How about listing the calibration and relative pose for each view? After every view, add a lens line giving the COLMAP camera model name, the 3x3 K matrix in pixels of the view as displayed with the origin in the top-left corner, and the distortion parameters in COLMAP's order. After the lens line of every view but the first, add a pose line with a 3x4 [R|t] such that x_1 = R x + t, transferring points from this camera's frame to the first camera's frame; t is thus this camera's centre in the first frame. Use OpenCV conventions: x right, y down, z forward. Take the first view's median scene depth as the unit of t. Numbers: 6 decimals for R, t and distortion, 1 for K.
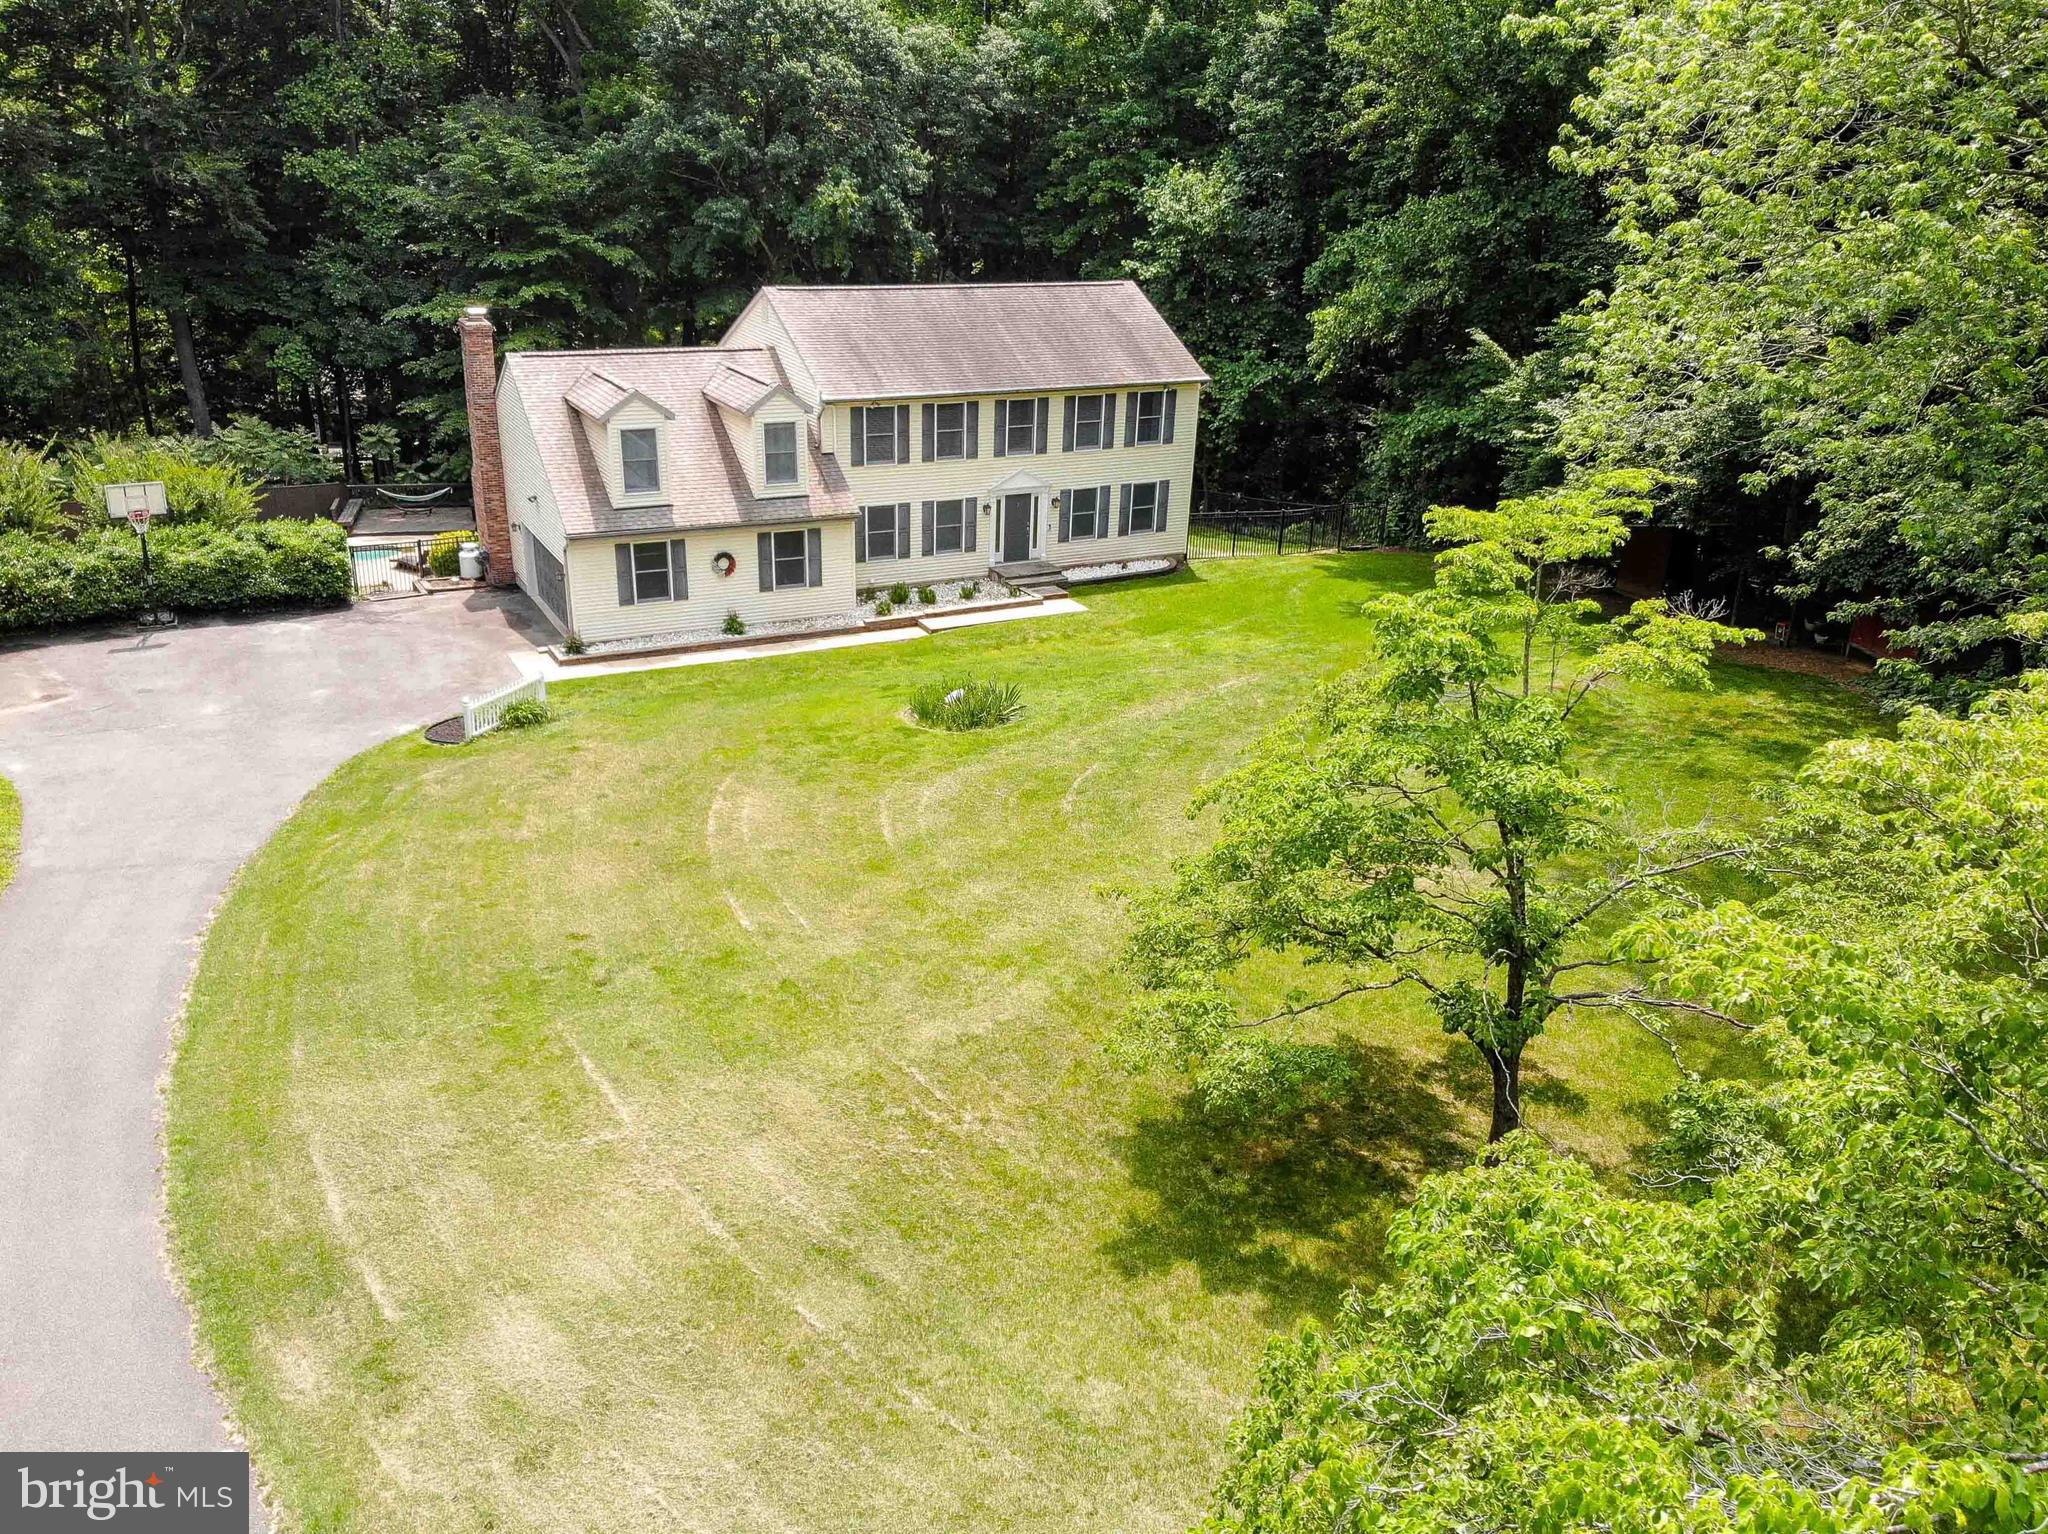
lens RADIAL K [[1527.1, 0, 1024.0], [0, 1527.1, 767.0], [0, 0, 1]] dist [0.251596, -0.573971]
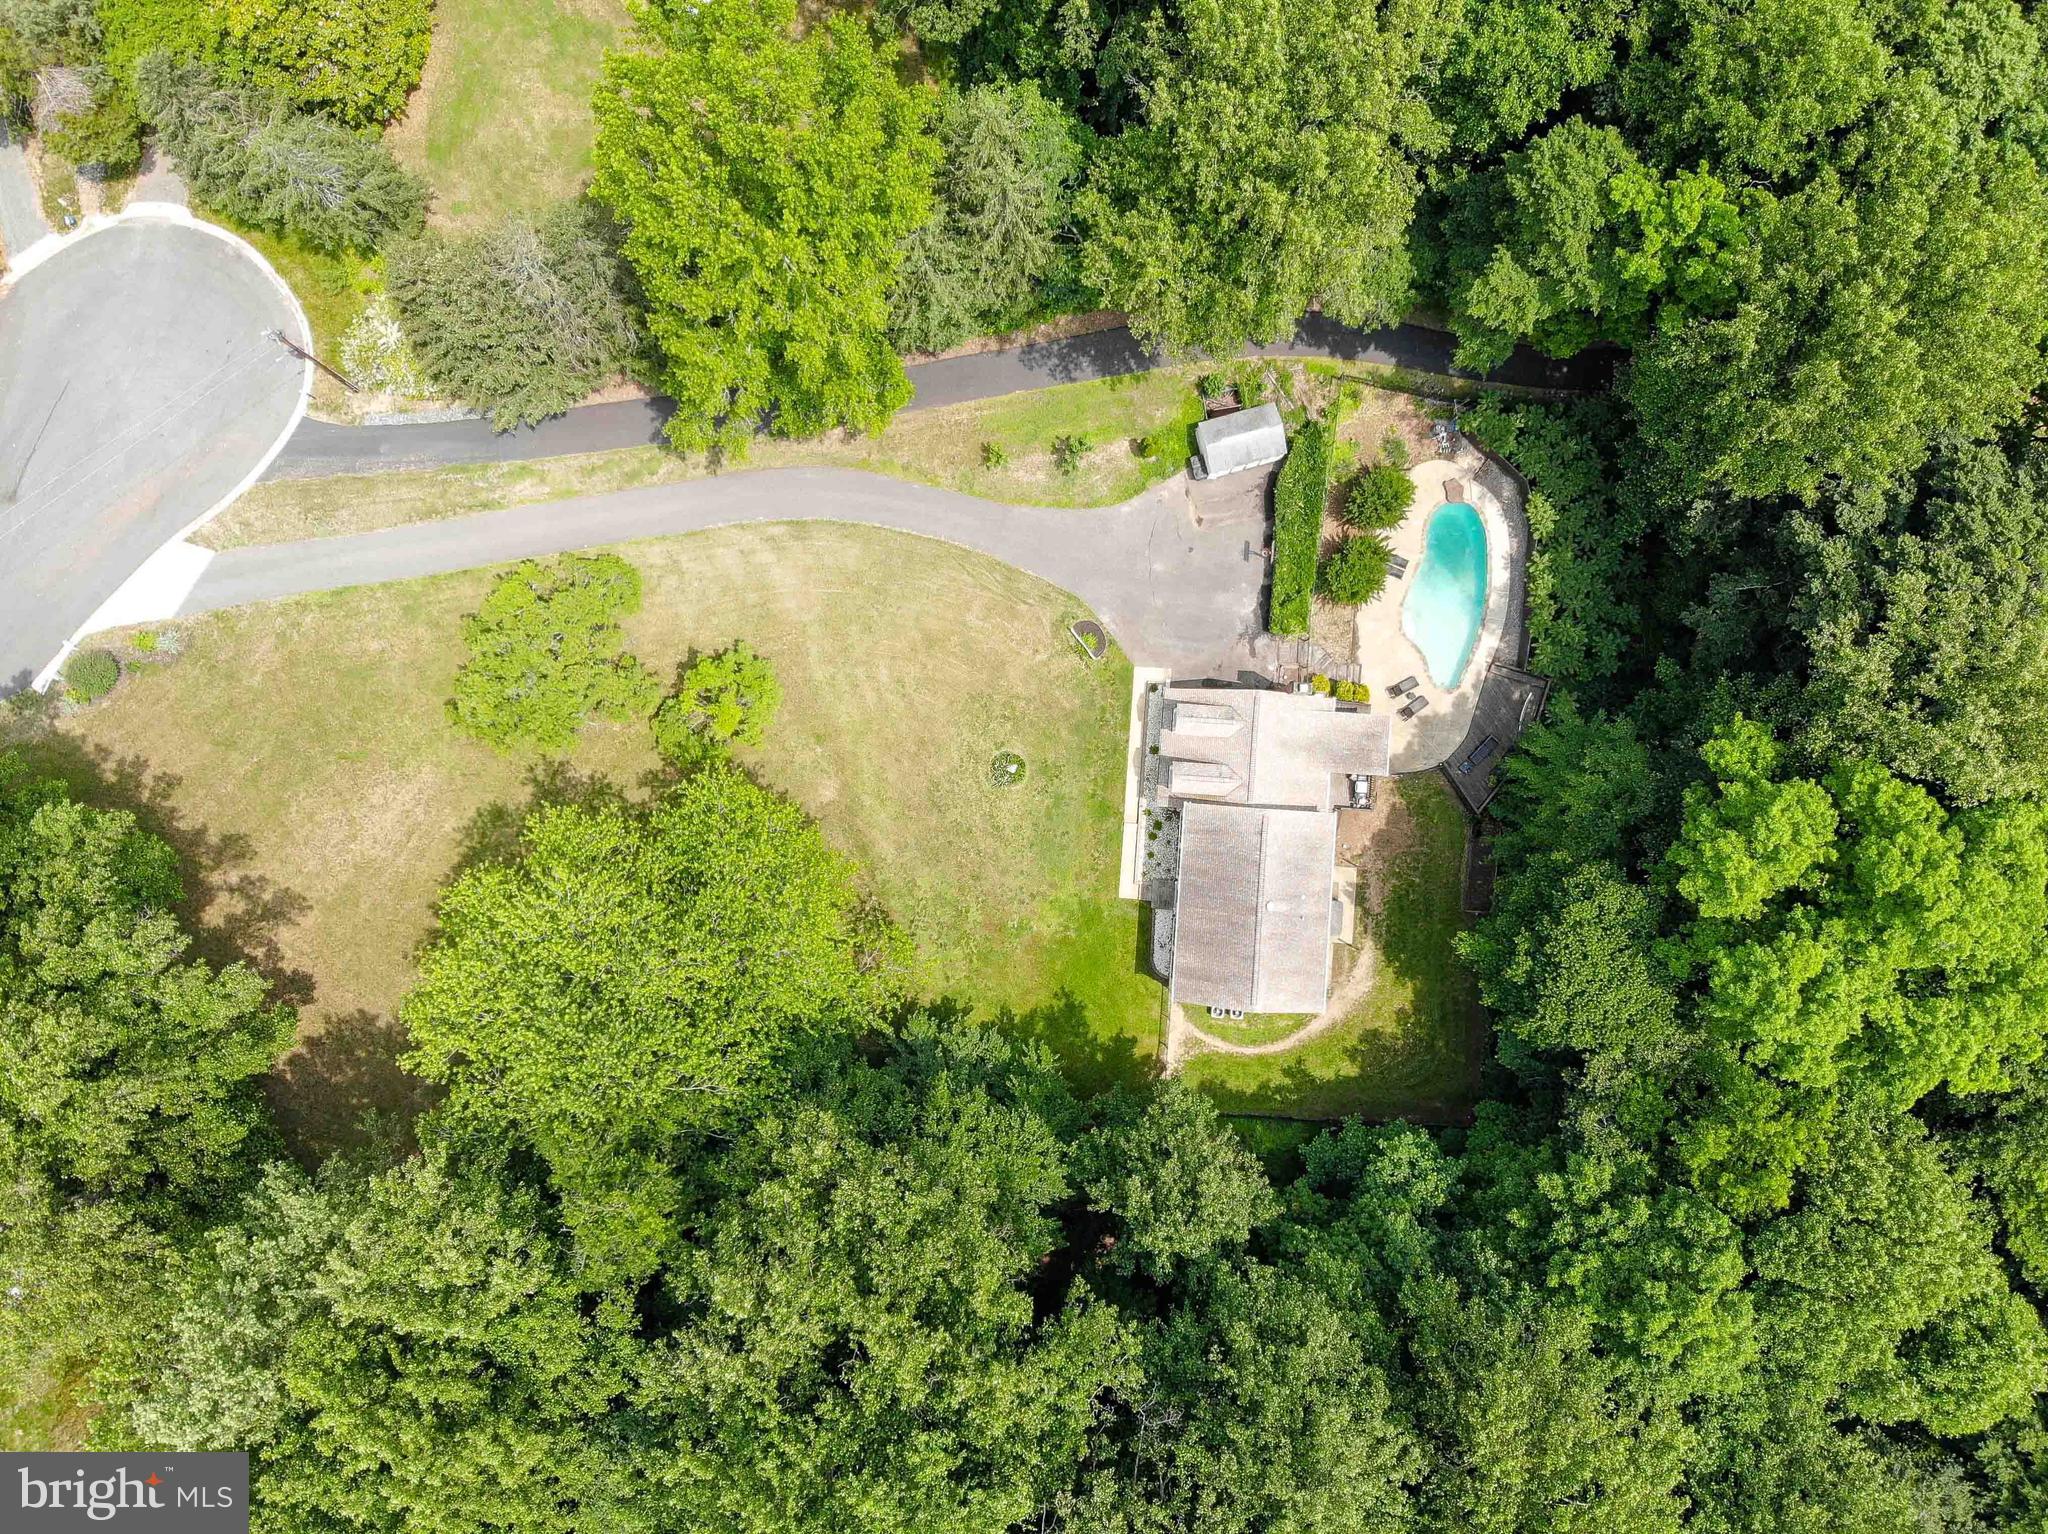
lens RADIAL K [[1491.0, 0, 1012.9], [0, 1491.0, 763.6], [0, 0, 1]] dist [0.233383, -0.433103]
pose [[-0.533847, 0.844579, -0.041148, 0.051019], [-0.336009, -0.167228, 0.926894, -2.137806], [0.775954, 0.508646, 0.373061, -0.074728]]
